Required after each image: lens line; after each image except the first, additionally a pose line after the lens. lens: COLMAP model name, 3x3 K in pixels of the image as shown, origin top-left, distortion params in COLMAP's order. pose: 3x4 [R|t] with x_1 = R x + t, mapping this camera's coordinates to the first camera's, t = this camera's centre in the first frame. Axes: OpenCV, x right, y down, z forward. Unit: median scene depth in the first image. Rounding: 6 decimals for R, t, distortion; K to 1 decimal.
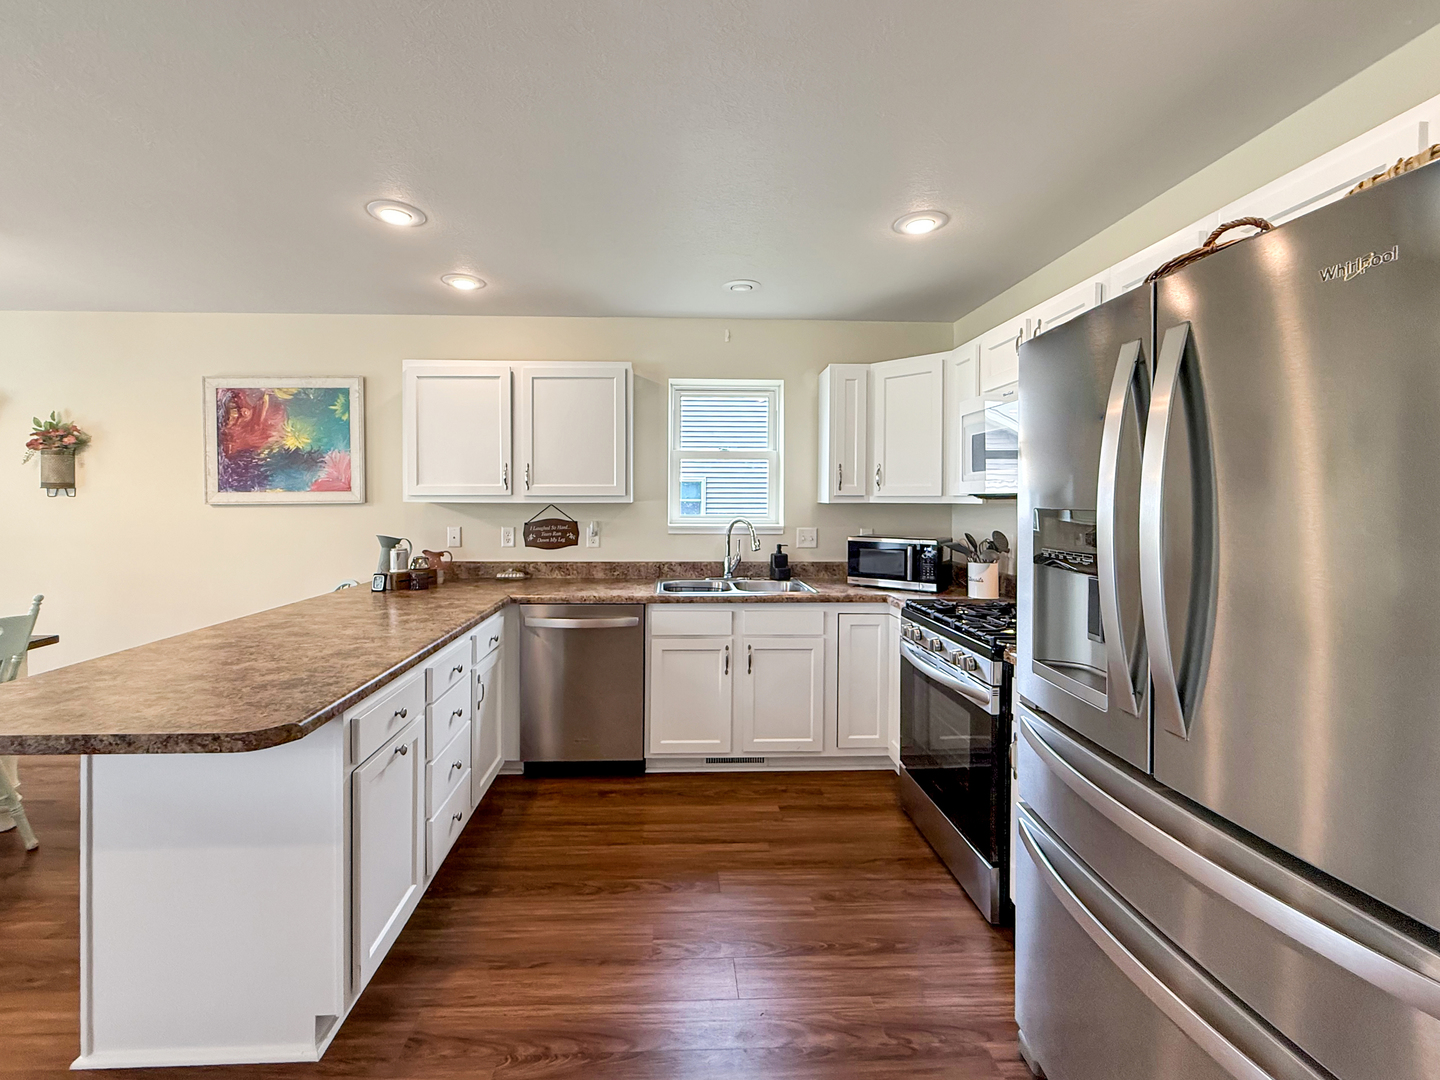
lens RADIAL K [[595.6, 0, 708.3], [0, 595.6, 507.1], [0, 0, 1]] dist [0.005082, -0.001458]
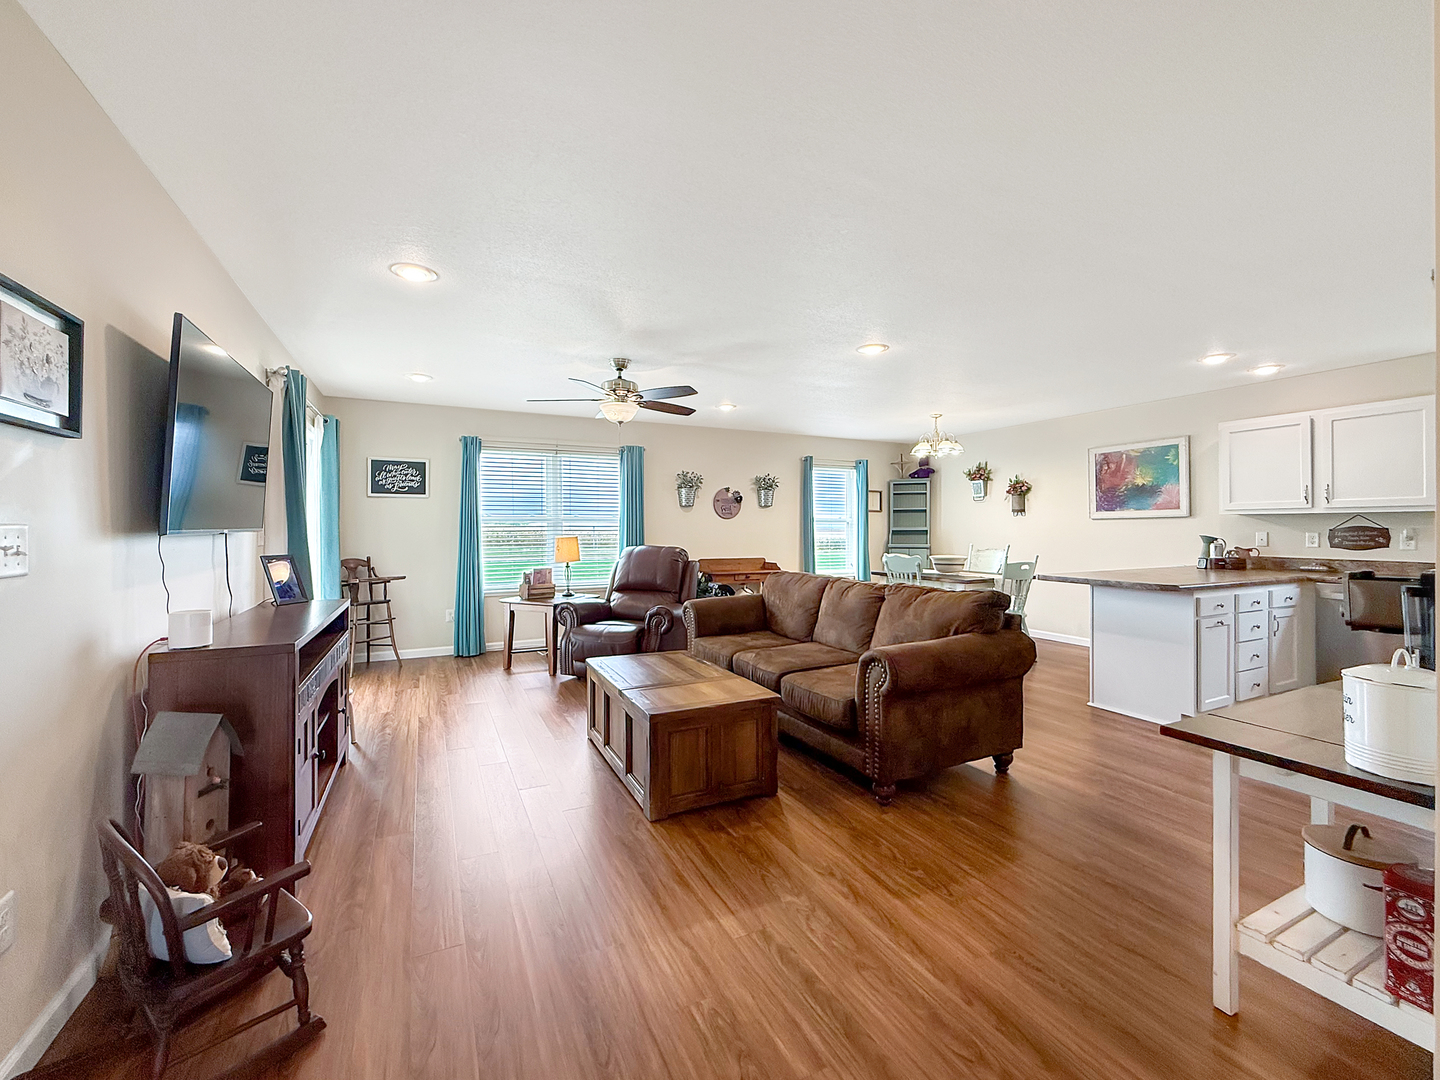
lens RADIAL K [[595.6, 0, 706.7], [0, 595.6, 526.7], [0, 0, 1]] dist [0.005082, -0.001458]
pose [[0.399630, -0.004051, -0.916668, 0.378635], [-0.005611, 0.999961, -0.006866, 0.040877], [0.916660, 0.007888, 0.399591, -0.843142]]
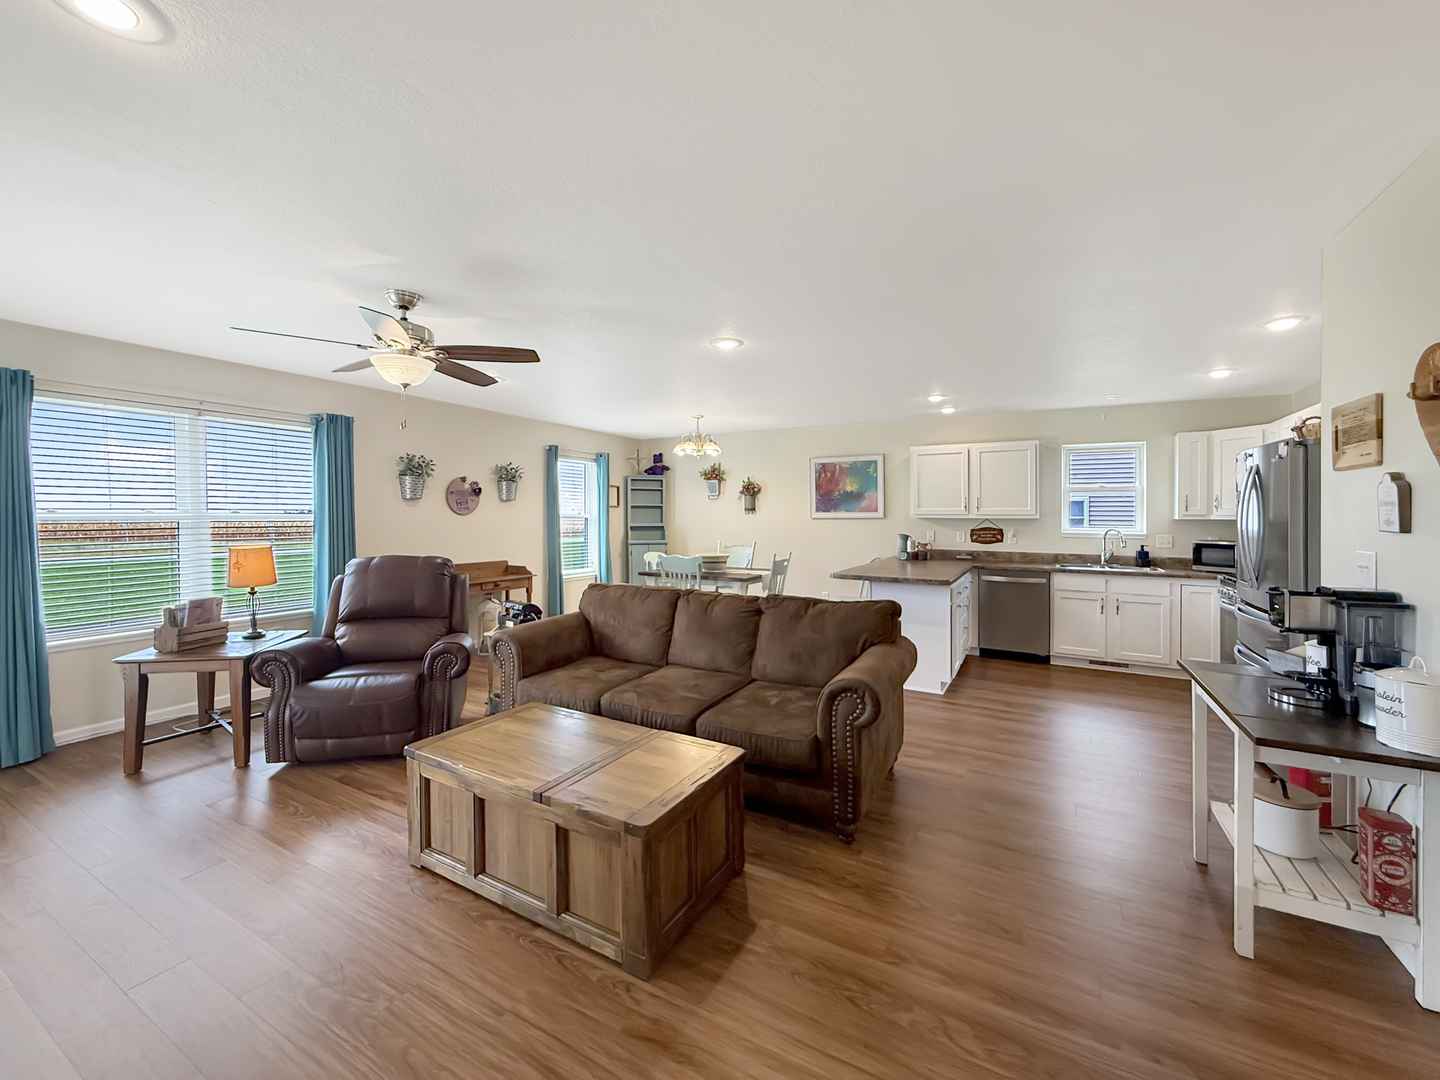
lens RADIAL K [[595.6, 0, 729.0], [0, 595.6, 521.4], [0, 0, 1]] dist [0.005082, -0.001458]
pose [[0.854465, 0.007074, -0.519462, 0.003658], [-0.007720, 0.999970, 0.000919, 0.007156], [0.519452, 0.003225, 0.854493, -1.010241]]
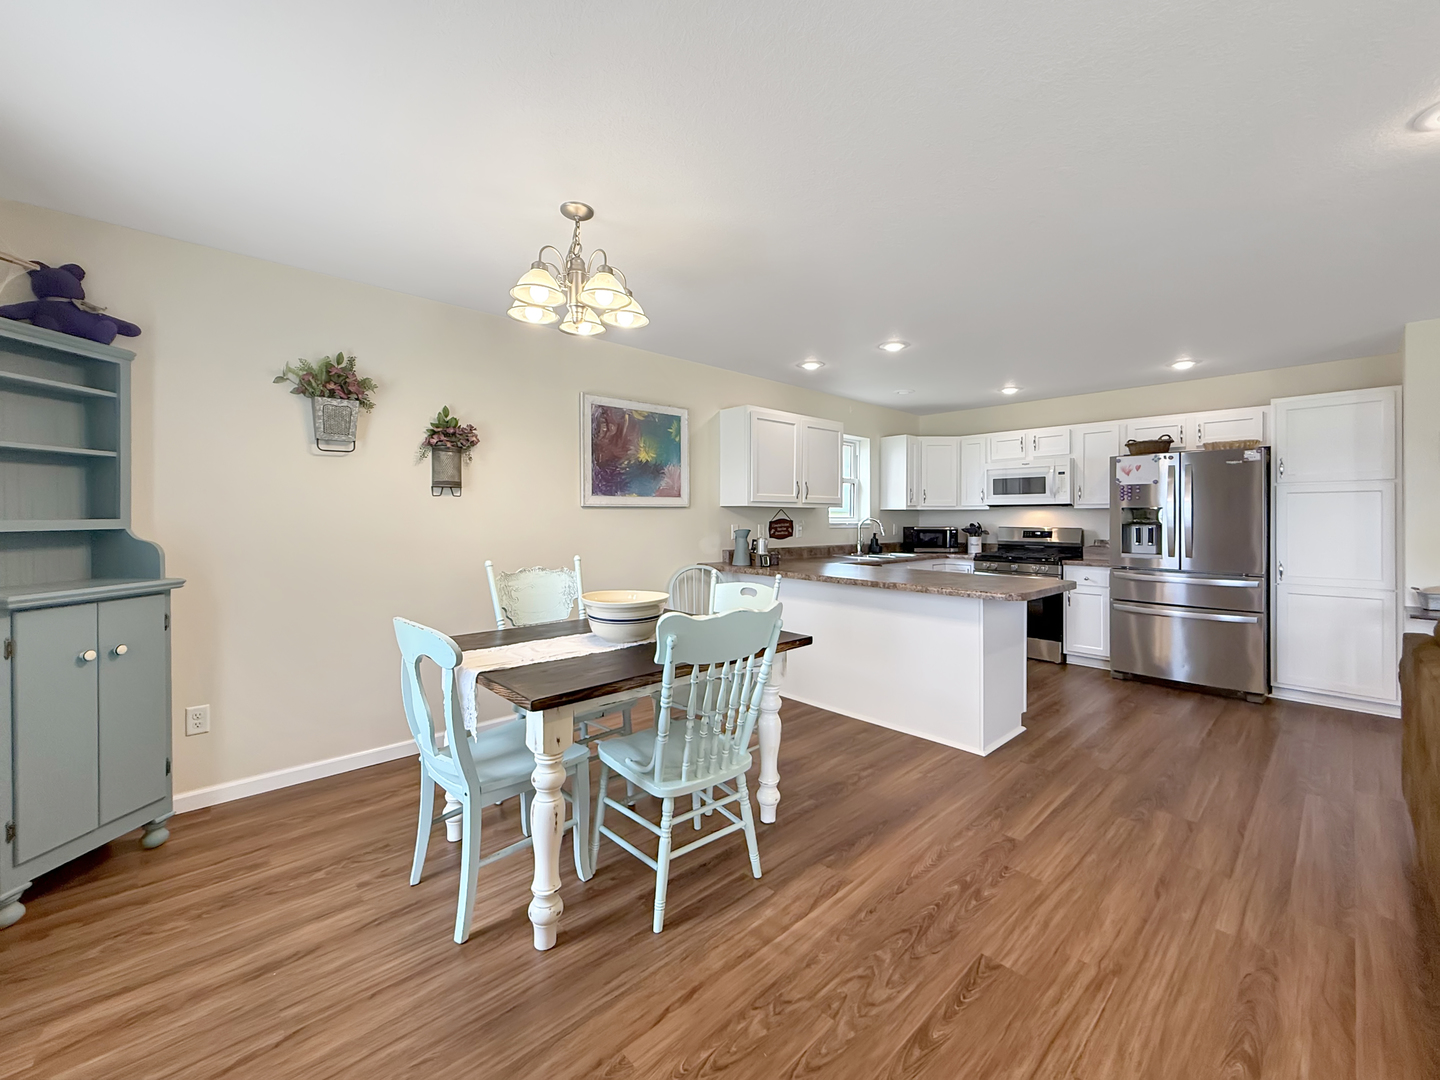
lens RADIAL K [[595.6, 0, 727.8], [0, 595.6, 523.5], [0, 0, 1]] dist [0.005082, -0.001458]
pose [[0.741503, -0.007548, 0.670908, -1.491723], [0.003009, 0.999964, 0.007924, 0.021433], [-0.670943, -0.003857, 0.741499, -0.011697]]
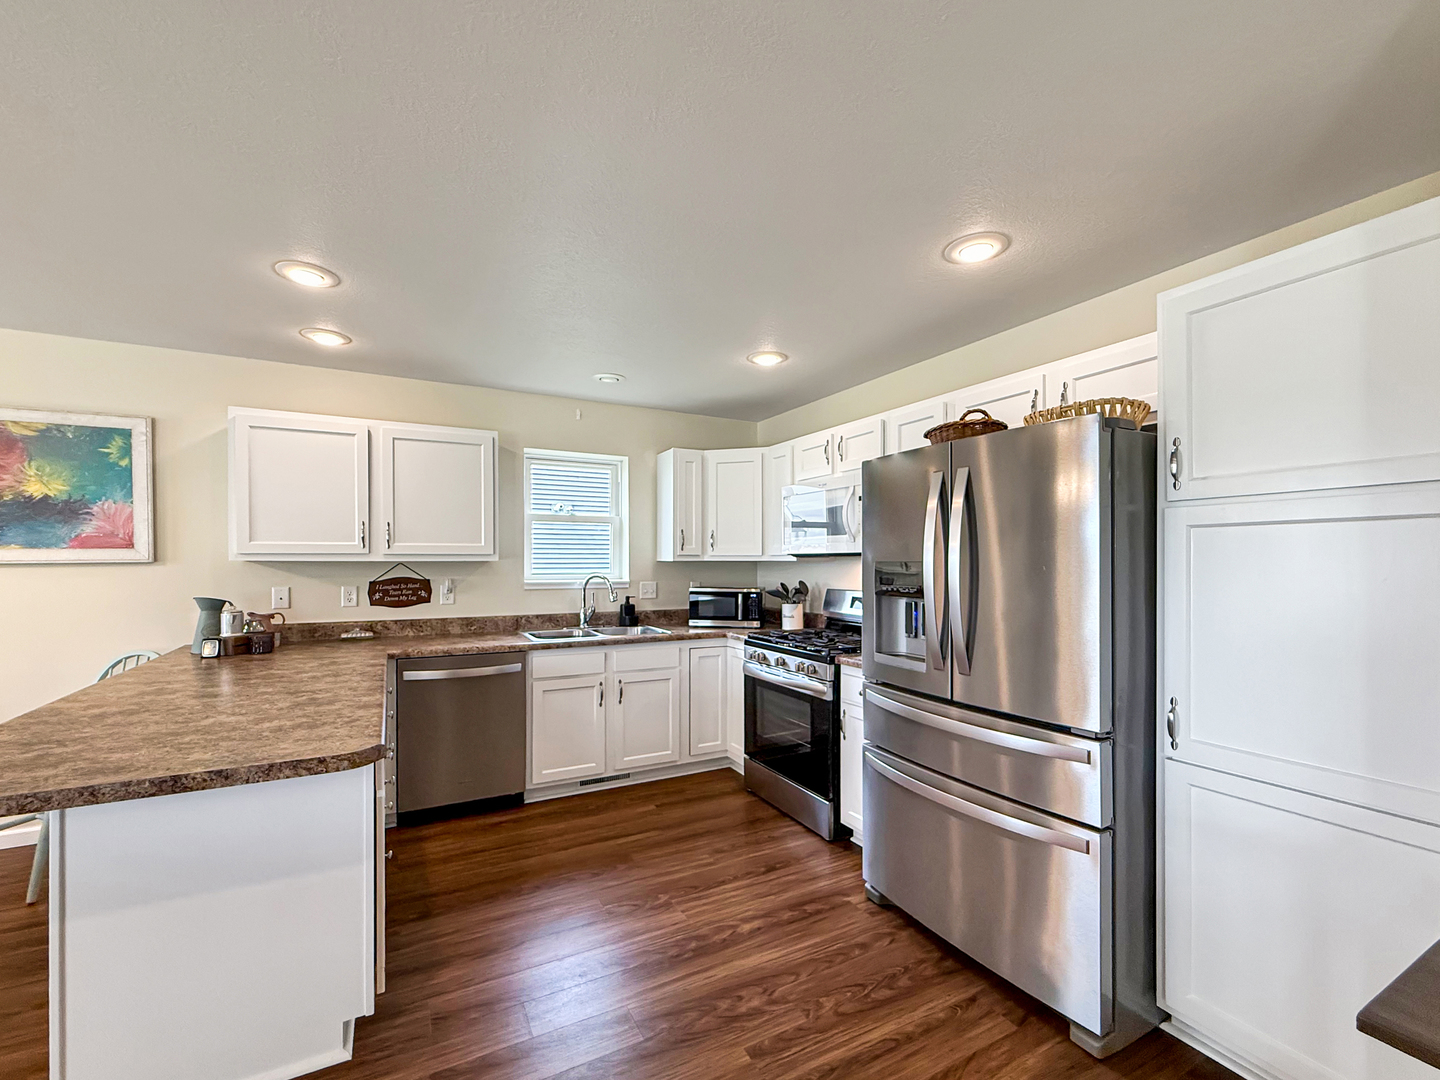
lens RADIAL K [[595.6, 0, 722.0], [0, 595.6, 557.5], [0, 0, 1]] dist [0.005082, -0.001458]
pose [[0.901707, -0.000883, 0.432347, -0.230440], [0.005162, 0.999949, -0.008724, -0.001890], [-0.432317, 0.010098, 0.901665, -0.145479]]
